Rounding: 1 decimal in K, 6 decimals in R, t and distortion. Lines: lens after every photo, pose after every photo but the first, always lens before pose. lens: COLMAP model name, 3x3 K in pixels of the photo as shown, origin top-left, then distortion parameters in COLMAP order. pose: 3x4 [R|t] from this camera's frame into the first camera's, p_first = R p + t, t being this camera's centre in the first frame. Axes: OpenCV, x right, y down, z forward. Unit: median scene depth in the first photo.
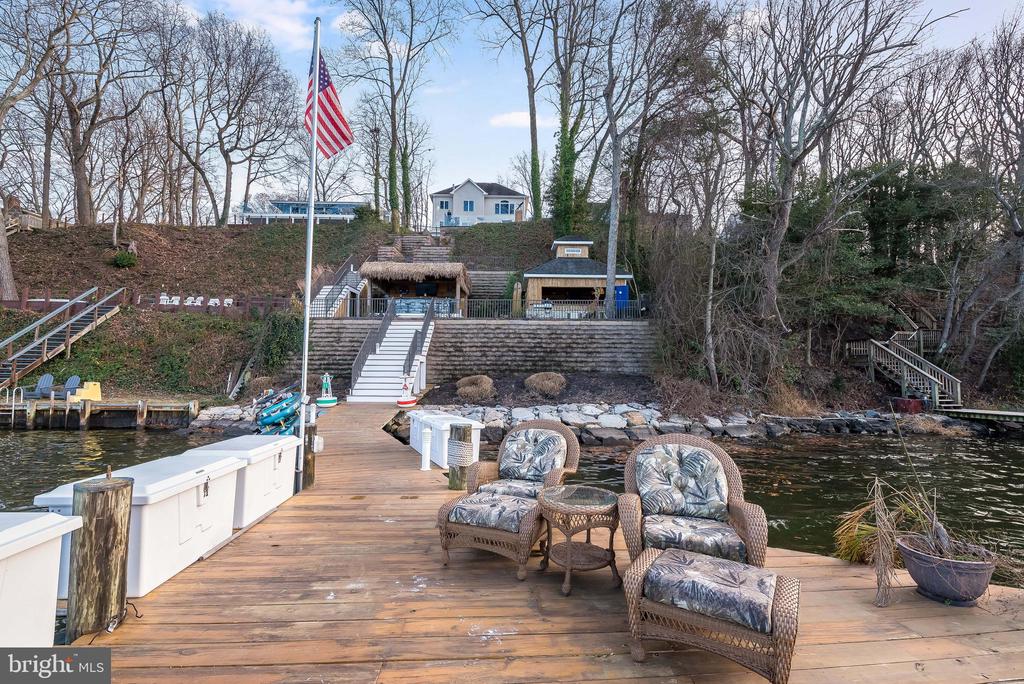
lens RADIAL K [[442.9, 0, 508.7], [0, 442.9, 343.4], [0, 0, 1]] dist [-0.001454, -0.008187]
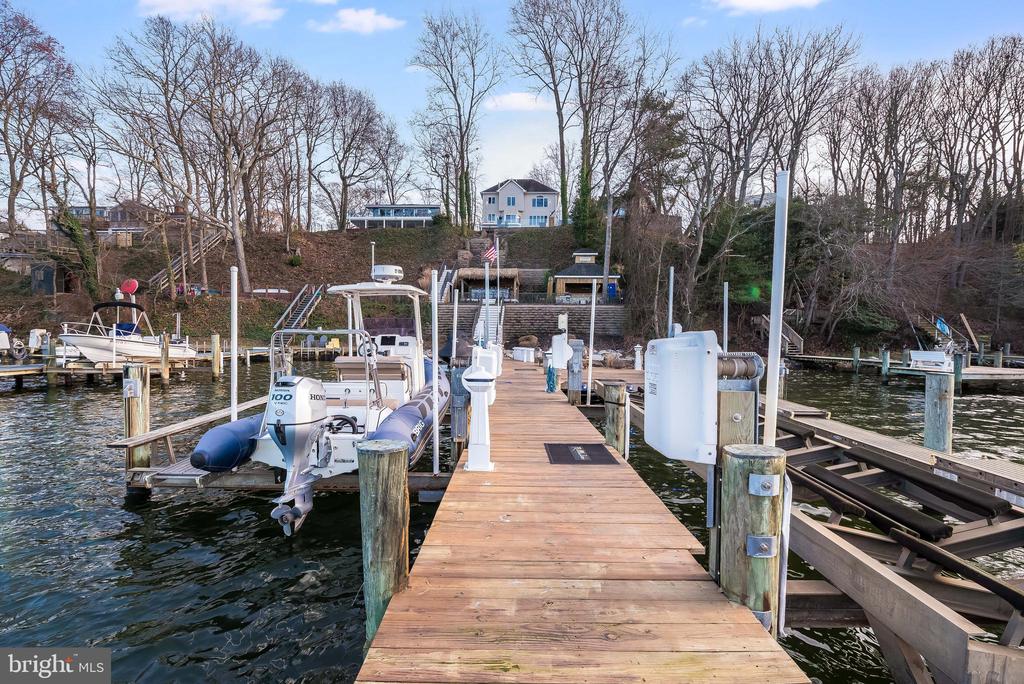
lens RADIAL K [[442.9, 0, 508.7], [0, 442.9, 343.4], [0, 0, 1]] dist [-0.001454, -0.008187]
pose [[0.997587, 0.004279, -0.069291, -0.013726], [0.001878, 0.996070, 0.088551, -0.030449], [0.069398, -0.088468, 0.993659, -0.438933]]
